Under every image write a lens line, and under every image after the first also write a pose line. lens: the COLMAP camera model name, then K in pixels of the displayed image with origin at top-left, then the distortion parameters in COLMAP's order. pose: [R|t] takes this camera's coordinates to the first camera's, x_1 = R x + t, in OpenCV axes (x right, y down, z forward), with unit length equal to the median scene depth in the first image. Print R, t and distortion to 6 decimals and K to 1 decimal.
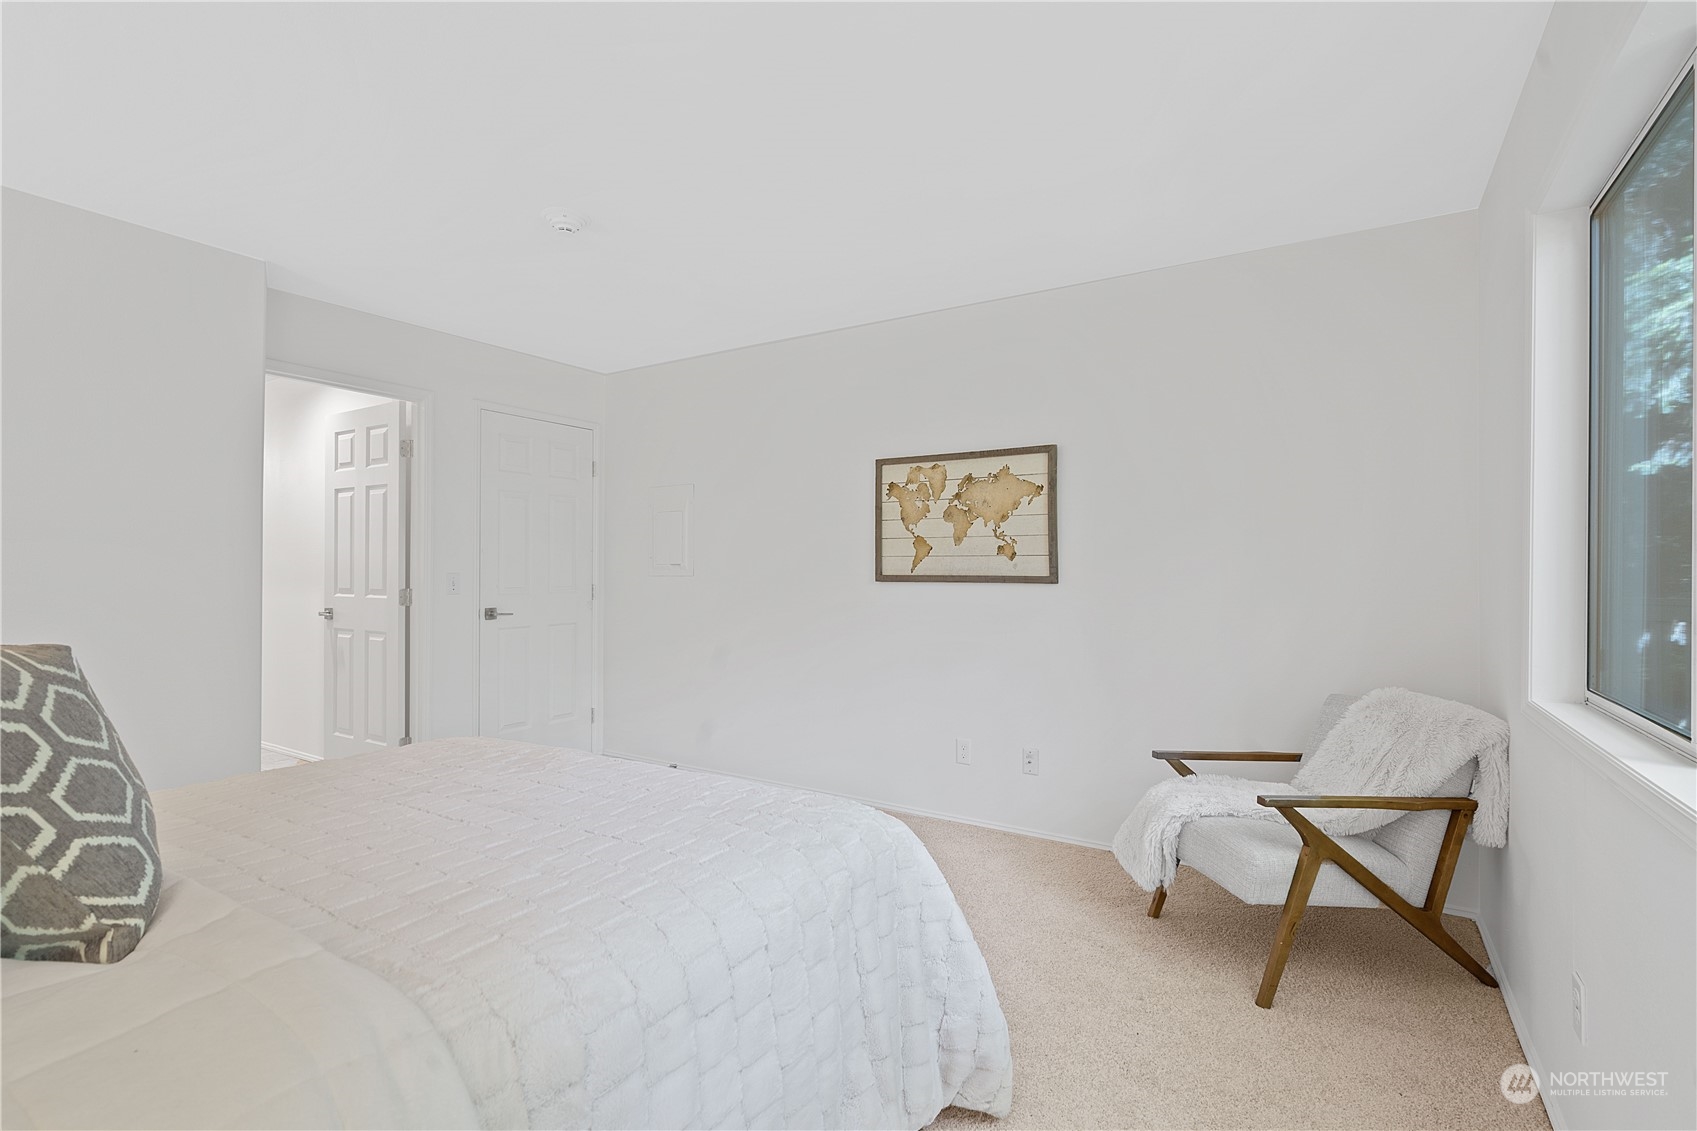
lens RADIAL K [[787.1, 0, 843.9], [0, 787.1, 562.8], [0, 0, 1]] dist [-0.002029, 0.000120]
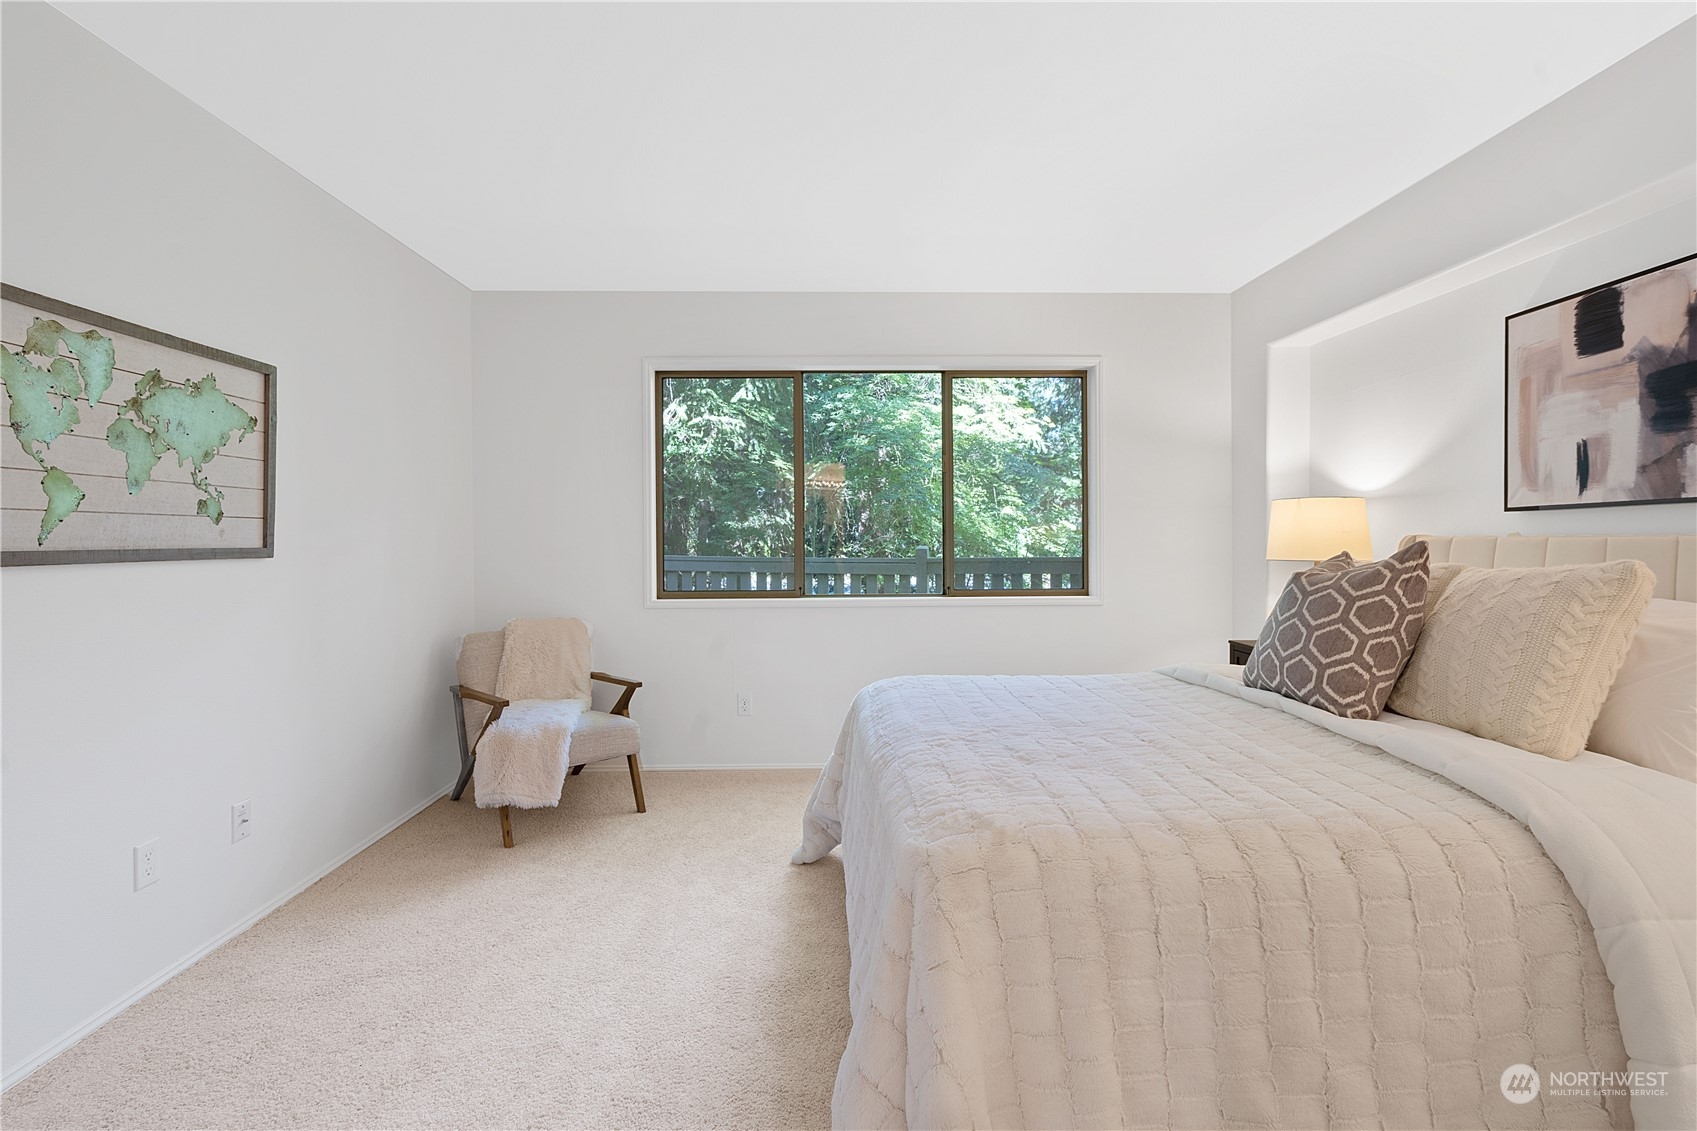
lens RADIAL K [[784.5, 0, 842.3], [0, 784.5, 547.7], [0, 0, 1]] dist [-0.000006, 0.000400]
pose [[-0.548538, -0.010097, 0.836065, -0.598912], [-0.004217, 0.999948, 0.009309, 0.008049], [-0.836115, 0.001581, -0.548552, 0.914461]]
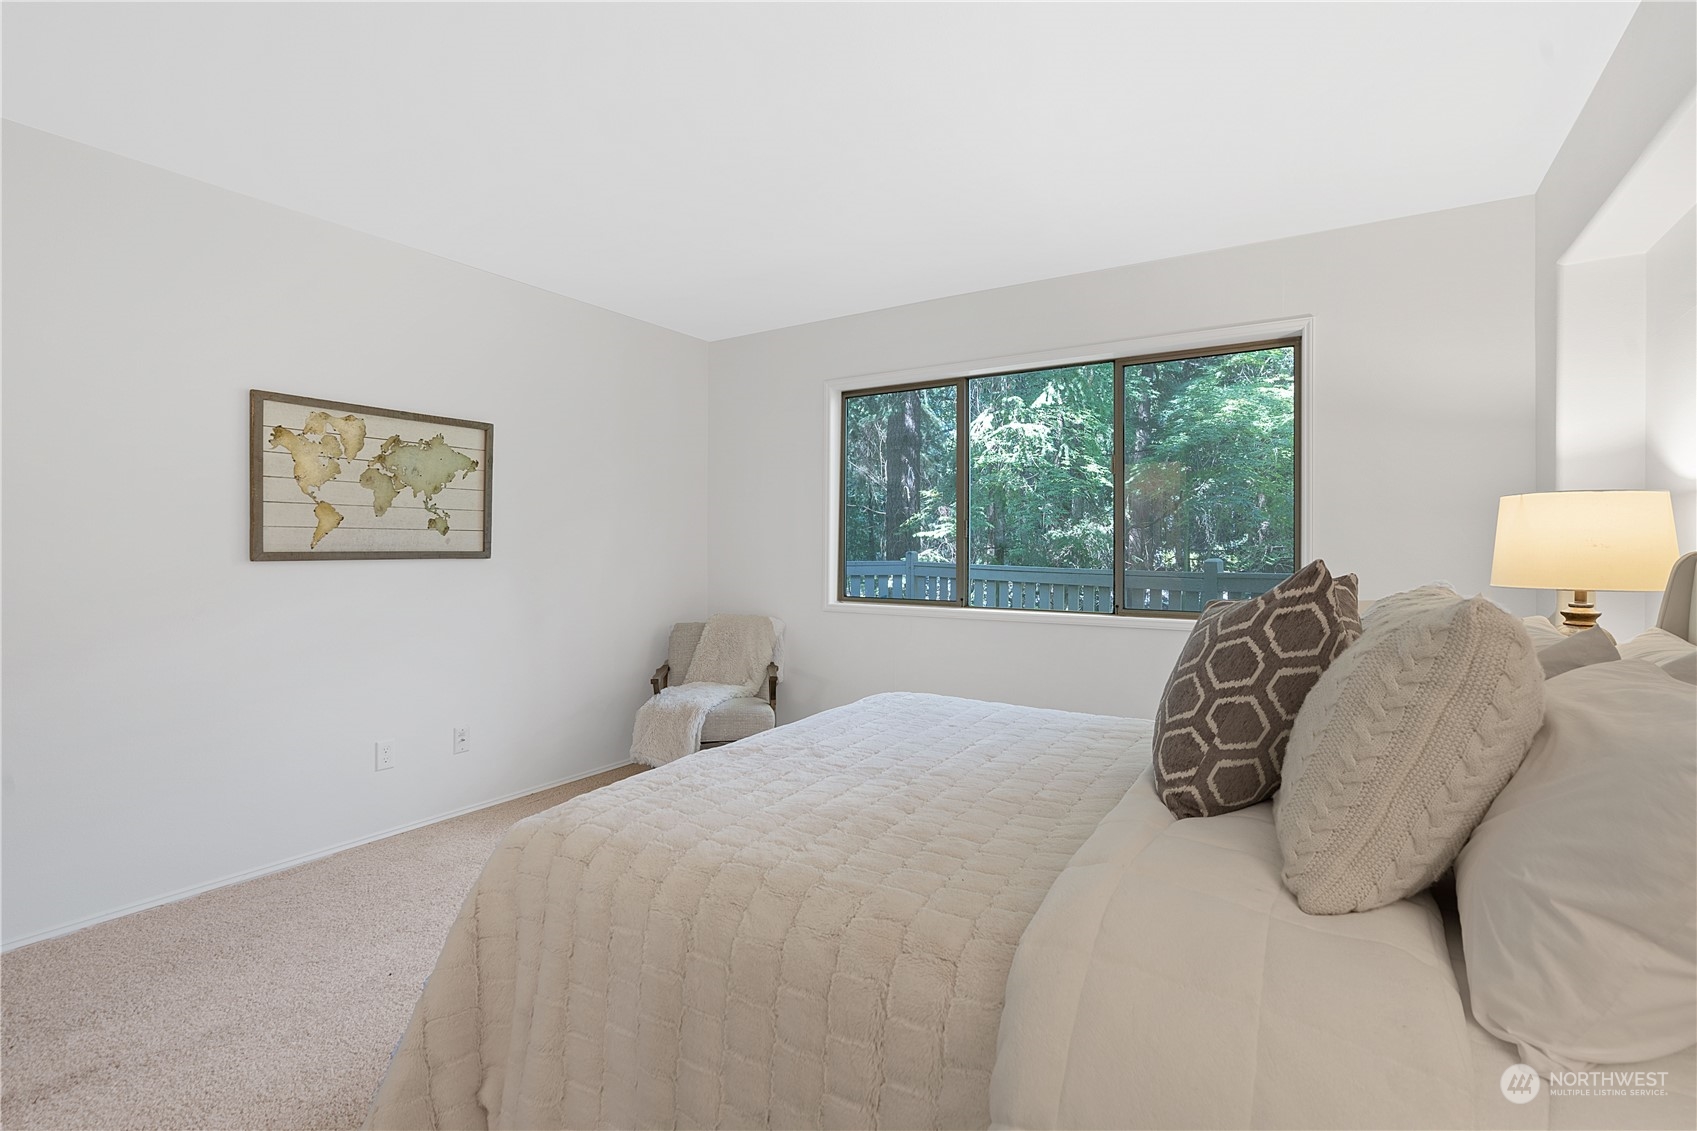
lens RADIAL K [[788.5, 0, 849.7], [0, 788.5, 548.8], [0, 0, 1]] dist [-0.001434, -0.000563]
pose [[0.002694, -0.005424, 0.999982, -0.731403], [-0.012421, 0.999908, 0.005457, 0.002185], [-0.999919, -0.012435, 0.002627, 0.501081]]
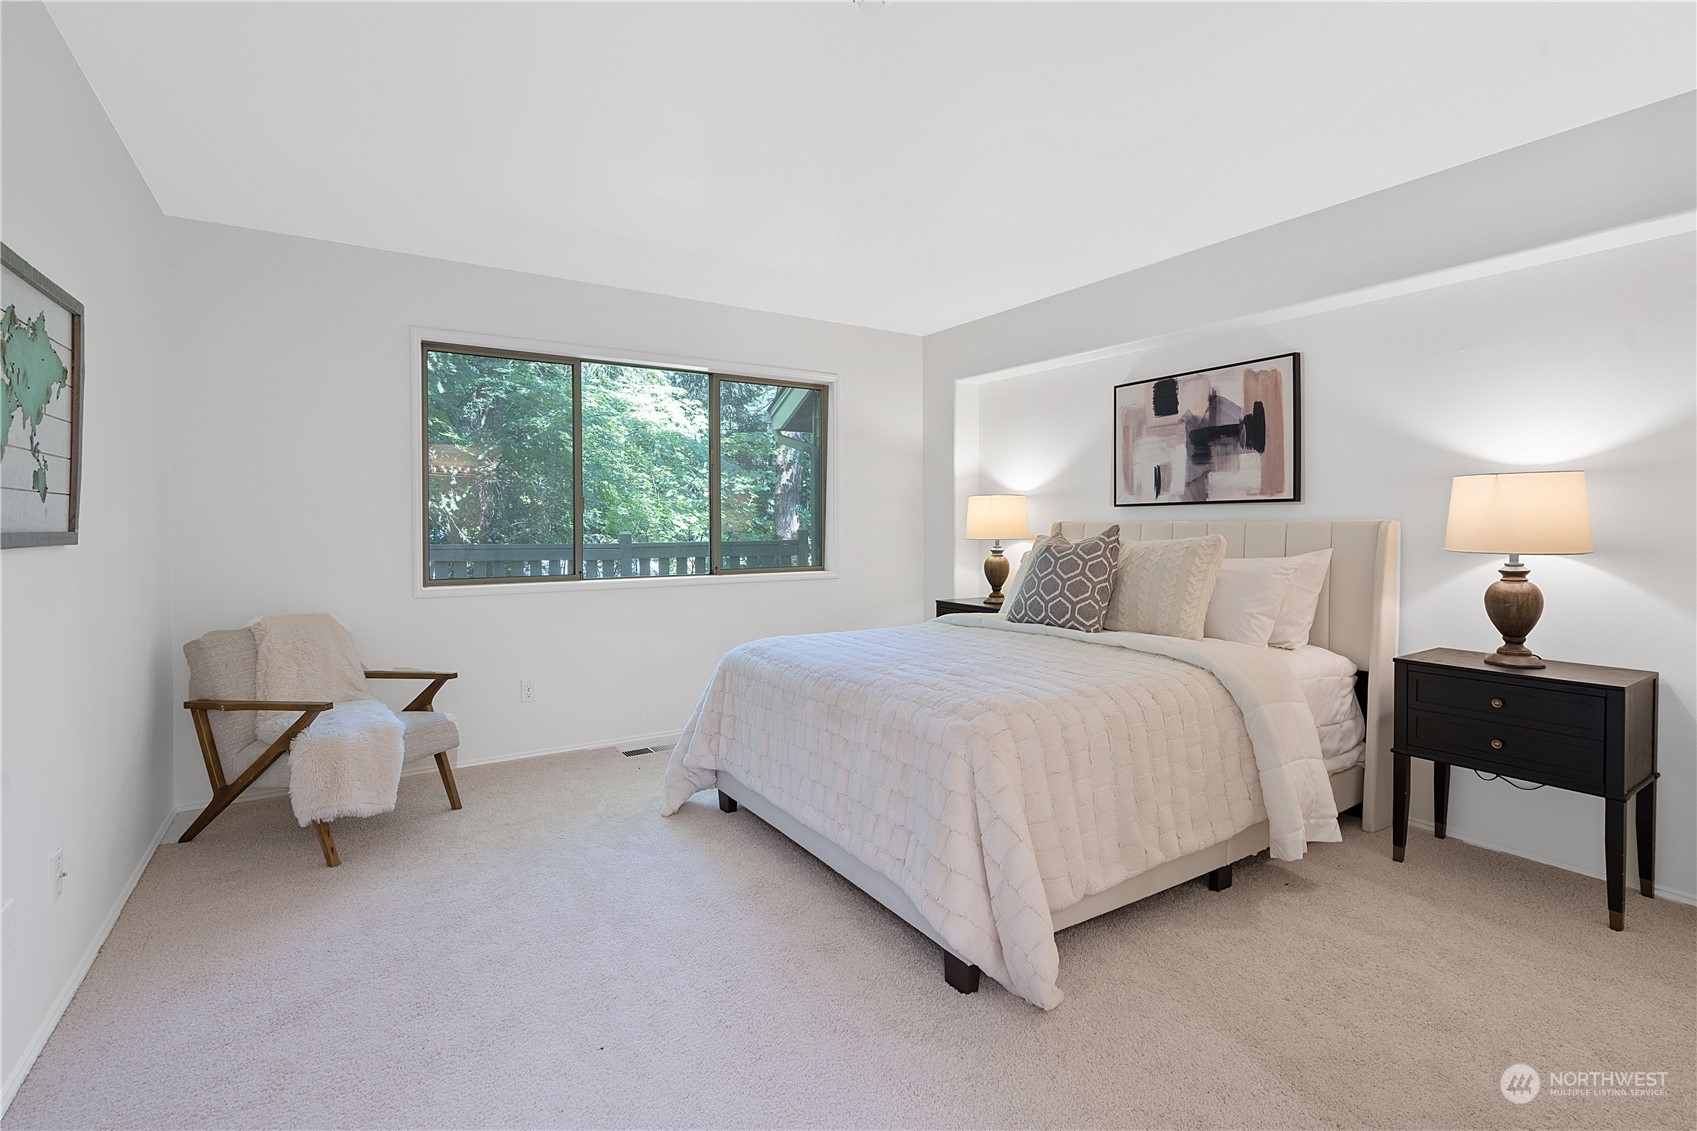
lens RADIAL K [[795.7, 0, 855.6], [0, 795.7, 535.6], [0, 0, 1]] dist [-0.001119, 0.000217]
pose [[-0.908007, -0.006769, 0.418900, -0.476820], [-0.003540, 0.999958, 0.008486, 0.012577], [-0.418940, 0.006223, -0.907993, 1.234582]]
